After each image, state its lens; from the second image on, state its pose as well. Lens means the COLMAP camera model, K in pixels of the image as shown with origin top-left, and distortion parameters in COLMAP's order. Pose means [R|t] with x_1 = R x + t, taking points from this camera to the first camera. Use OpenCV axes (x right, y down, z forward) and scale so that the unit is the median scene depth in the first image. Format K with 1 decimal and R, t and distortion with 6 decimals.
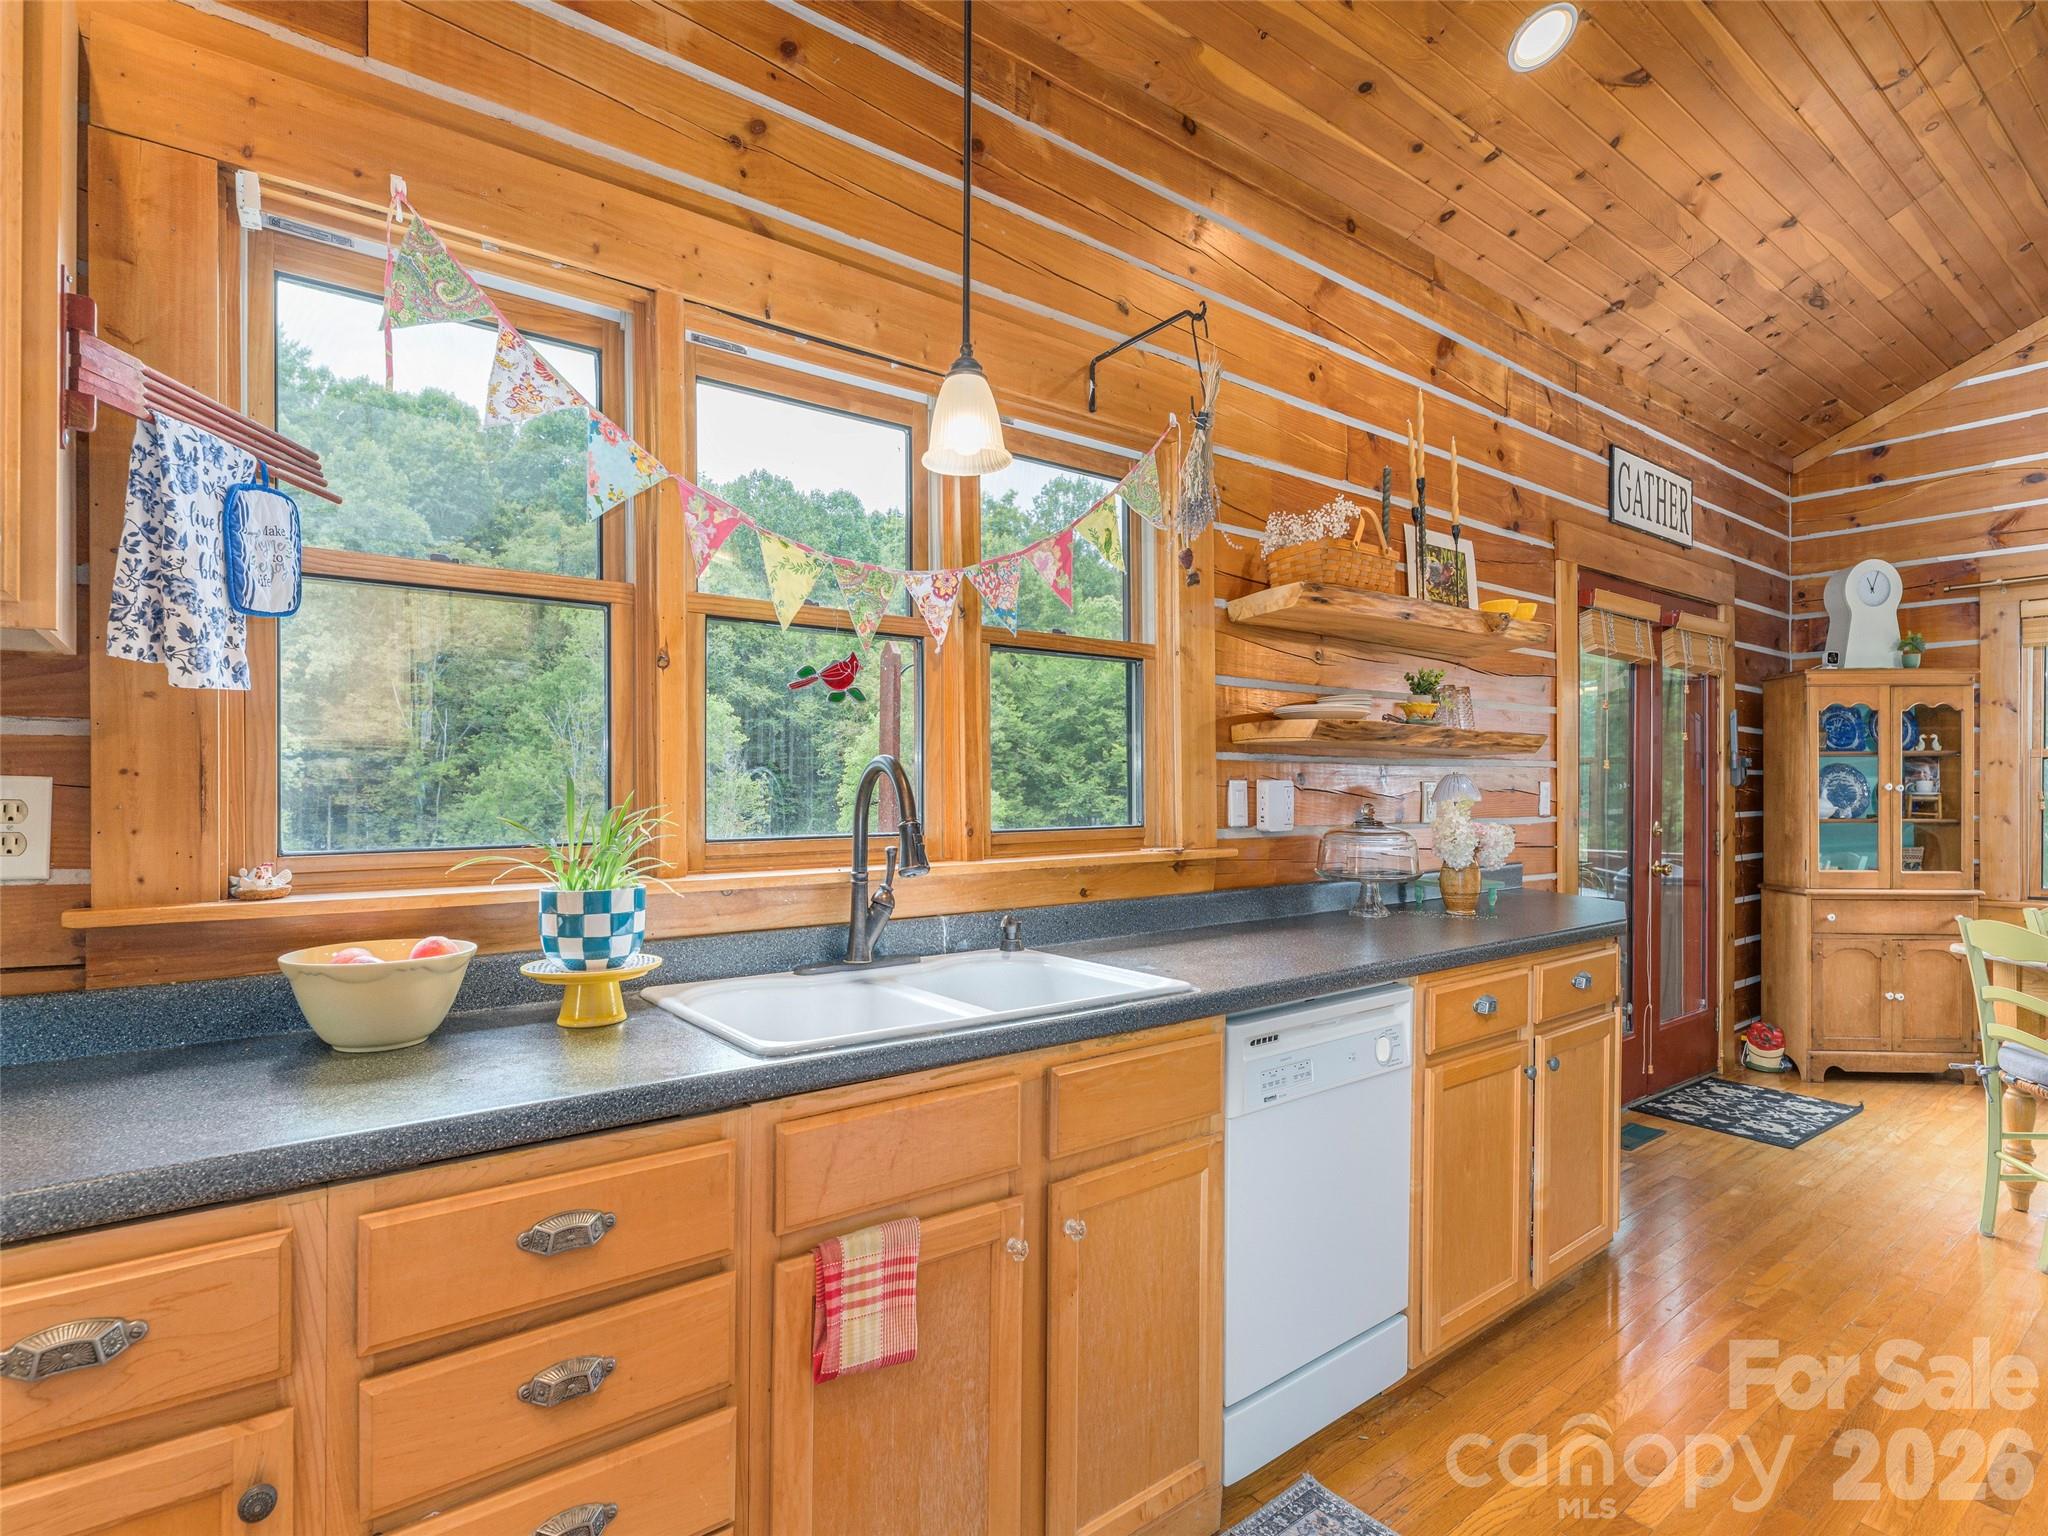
lens RADIAL K [[1036.4, 0, 1032.7], [0, 1036.4, 783.2], [0, 0, 1]] dist [0.000929, 0.000056]
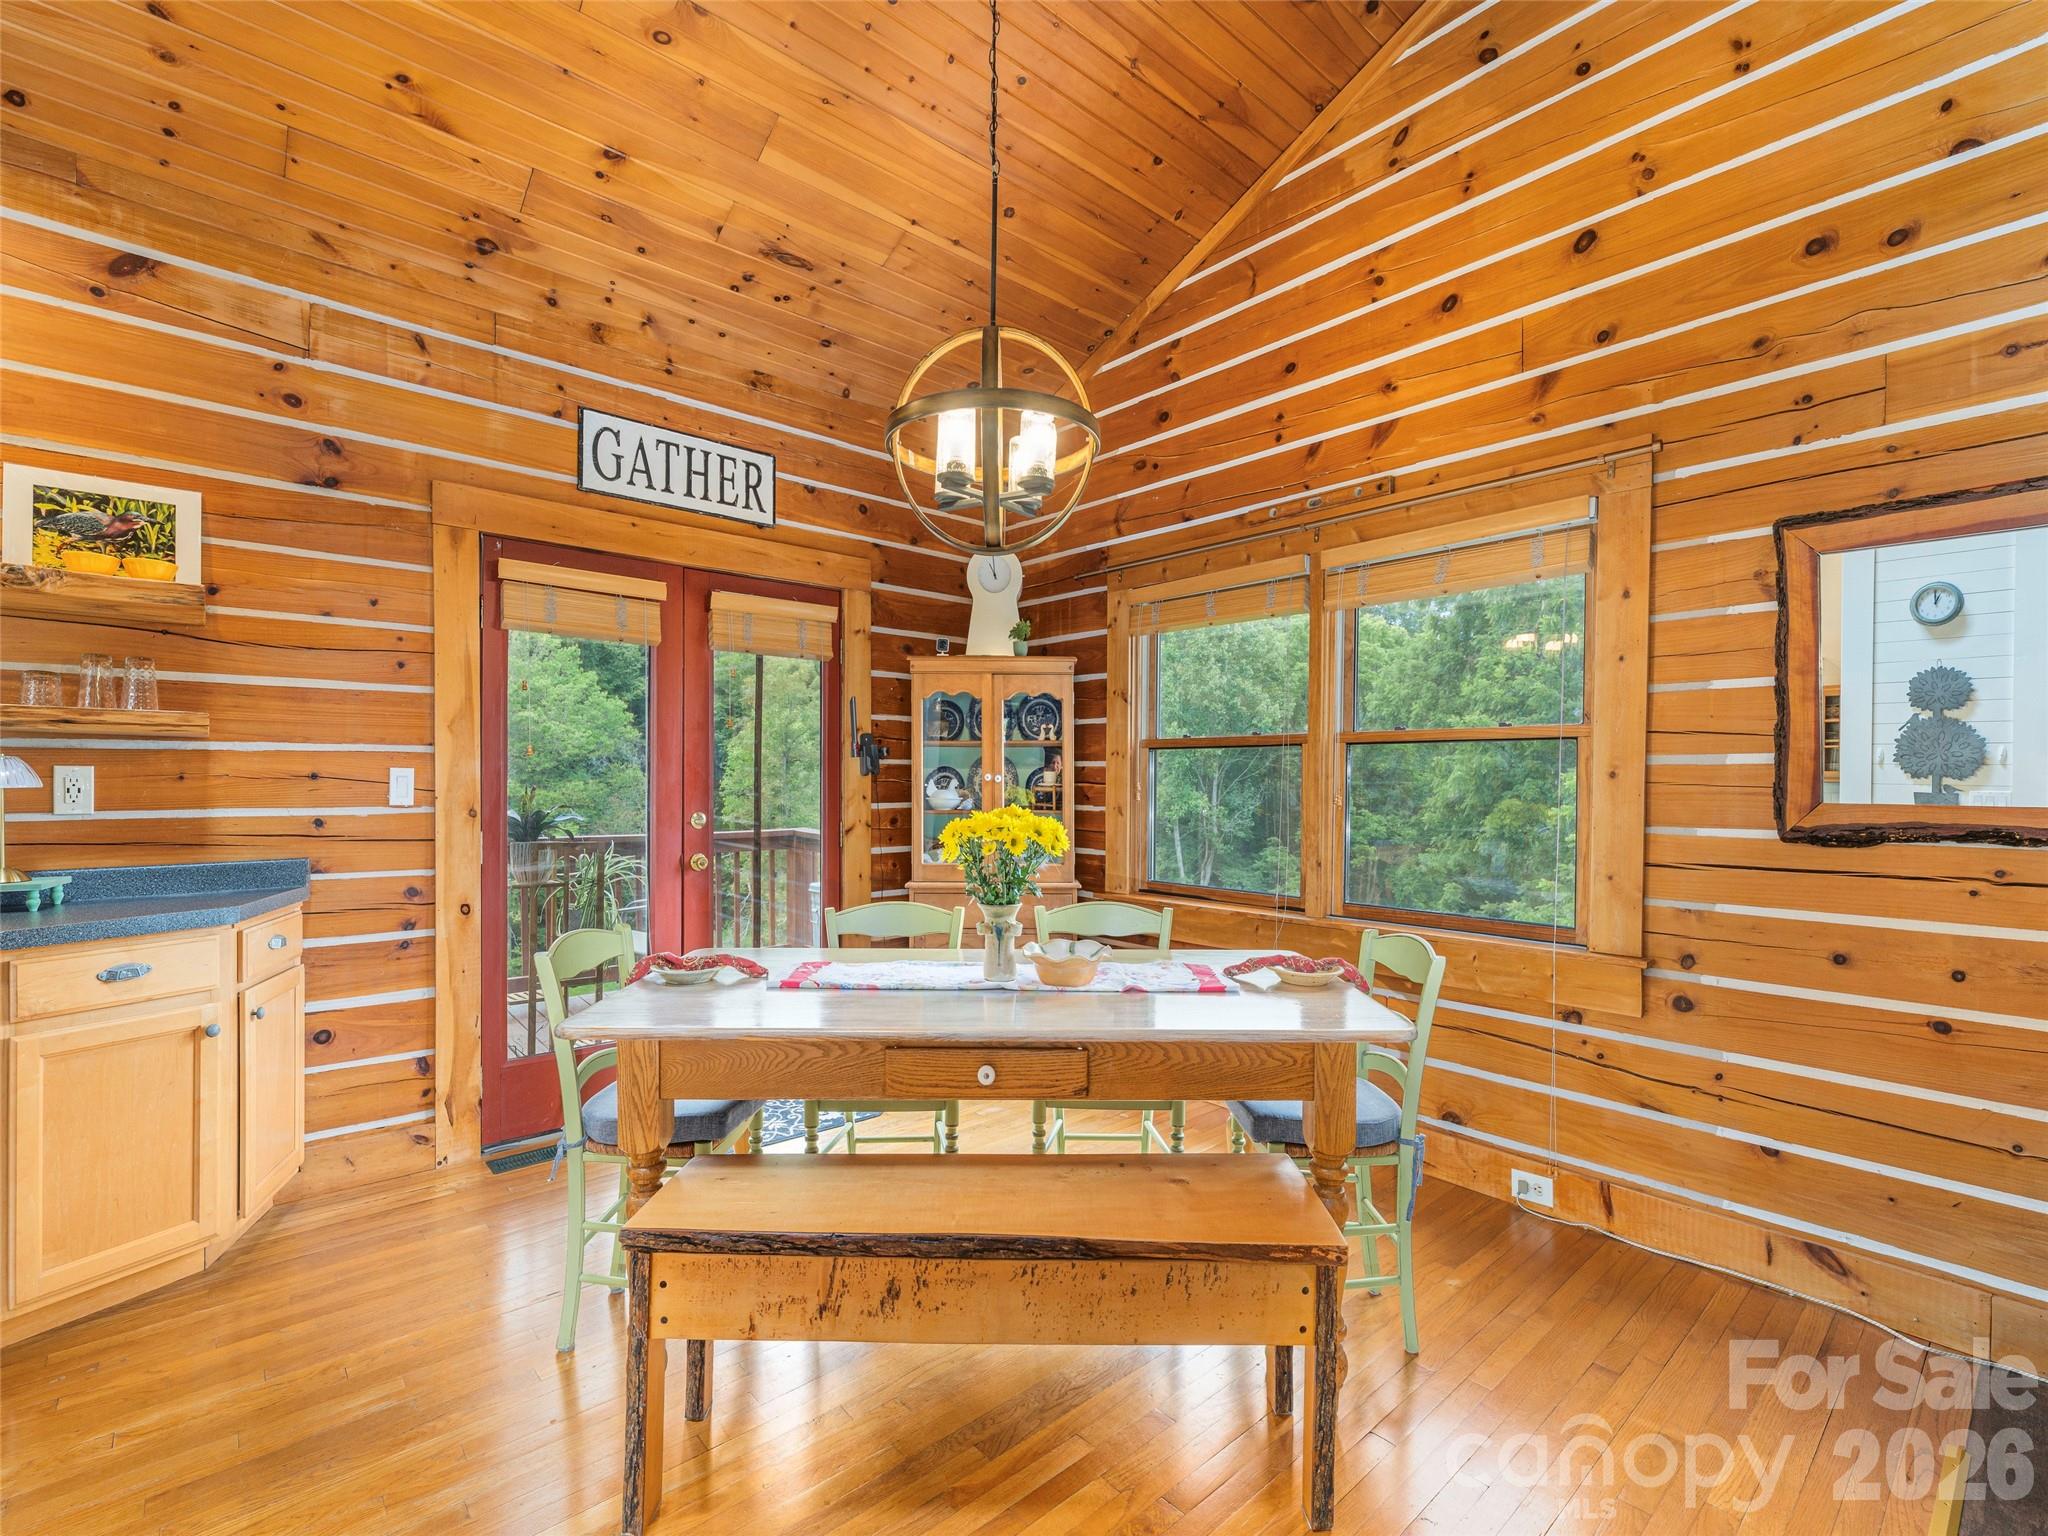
lens RADIAL K [[931.3, 0, 1028.1], [0, 931.3, 775.4], [0, 0, 1]] dist [0.002340, 0.000244]
pose [[0.997829, 0.004989, 0.065664, 0.788858], [-0.004913, 0.999987, -0.001316, 0.002006], [-0.065670, 0.000991, 0.997841, 0.123339]]
